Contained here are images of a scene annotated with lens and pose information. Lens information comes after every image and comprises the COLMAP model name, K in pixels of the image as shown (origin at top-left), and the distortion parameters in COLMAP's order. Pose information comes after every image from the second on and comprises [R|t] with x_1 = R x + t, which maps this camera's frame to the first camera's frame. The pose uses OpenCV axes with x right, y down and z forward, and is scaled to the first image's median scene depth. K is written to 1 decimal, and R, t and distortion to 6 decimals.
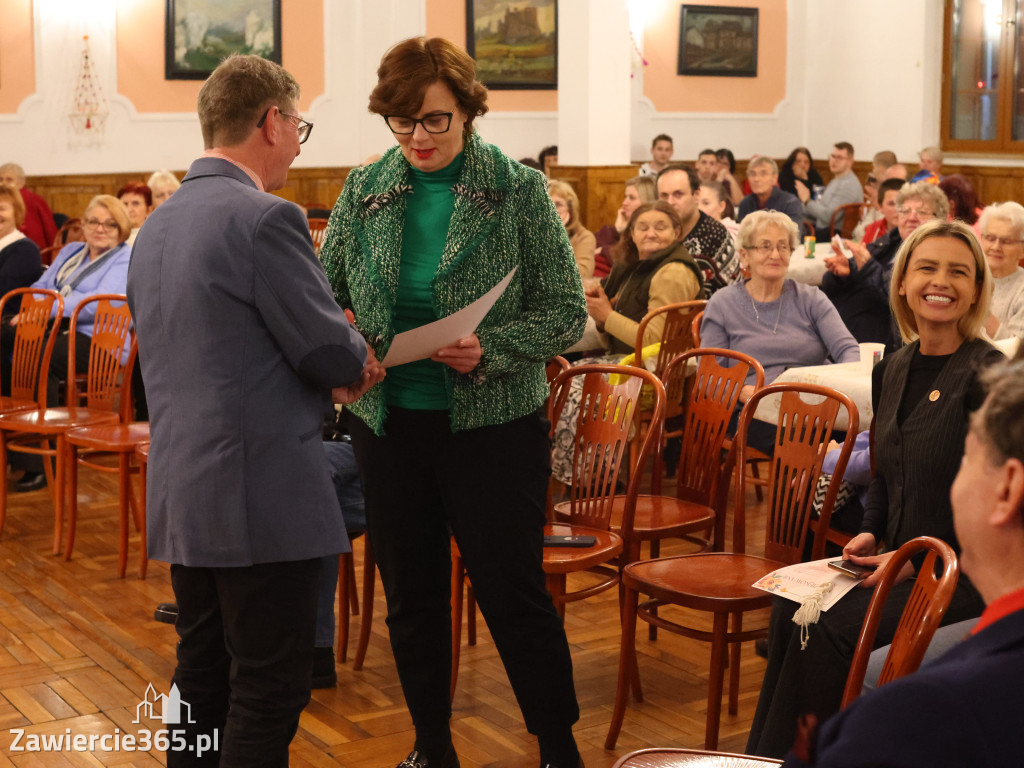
lens RADIAL K [[1681.5, 0, 517.5], [0, 1681.5, 382.3], [0, 0, 1]] dist [-0.107424, 0.000000]
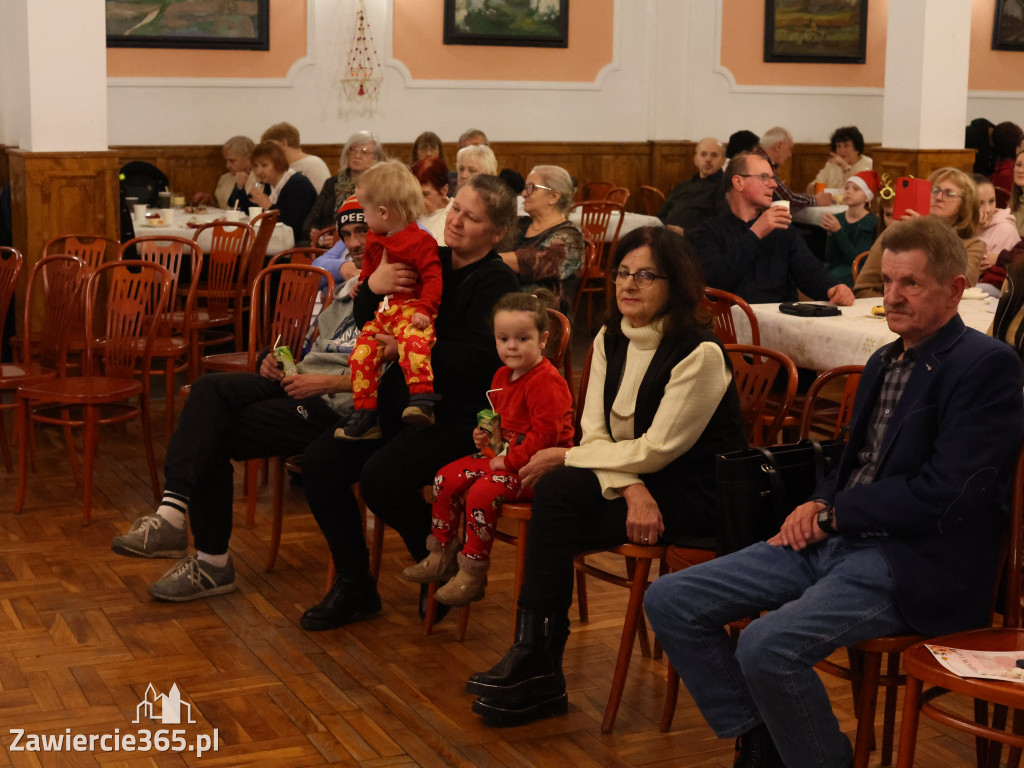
lens RADIAL K [[1681.5, 0, 503.9], [0, 1681.5, 384.8], [0, 0, 1]] dist [-0.107424, 0.000000]
pose [[0.989640, 0.038879, -0.138206, -0.104132], [-0.036415, 0.999130, 0.020319, -0.030987], [0.138876, -0.015075, 0.990195, 0.201819]]
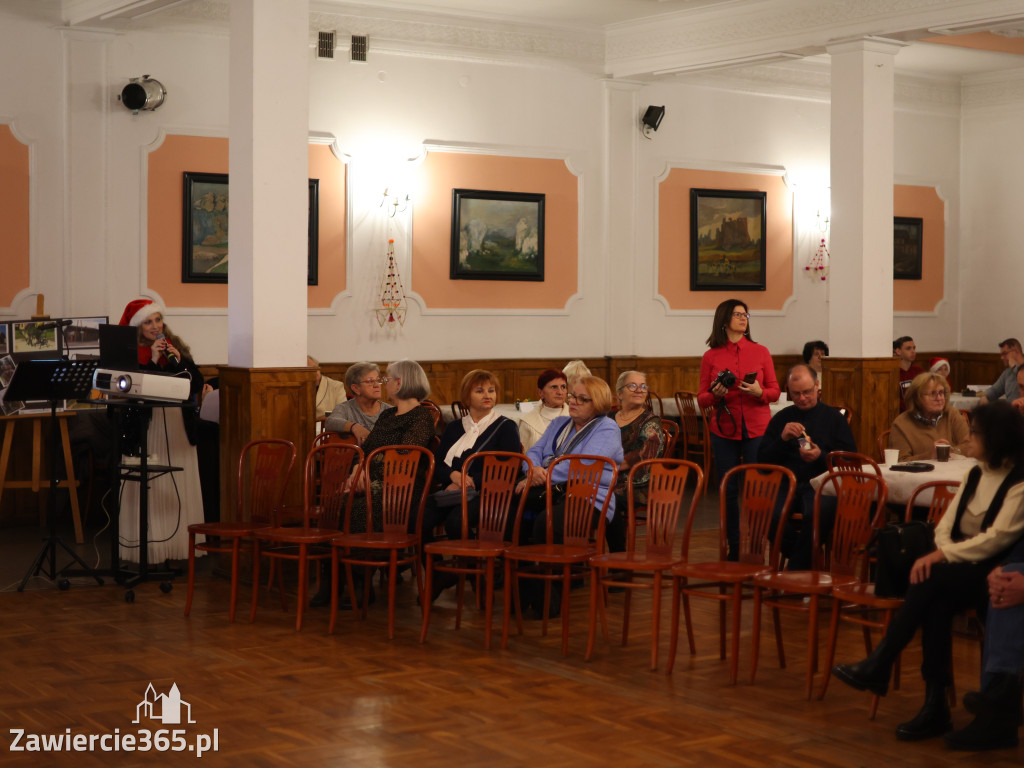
lens RADIAL K [[1681.5, 0, 514.0], [0, 1681.5, 386.5], [0, 0, 1]] dist [-0.107424, 0.000000]
pose [[0.999625, 0.003928, 0.027106, -0.488920], [-0.000866, 0.993699, -0.112074, 0.041235], [-0.027376, 0.112009, 0.993330, -0.281471]]
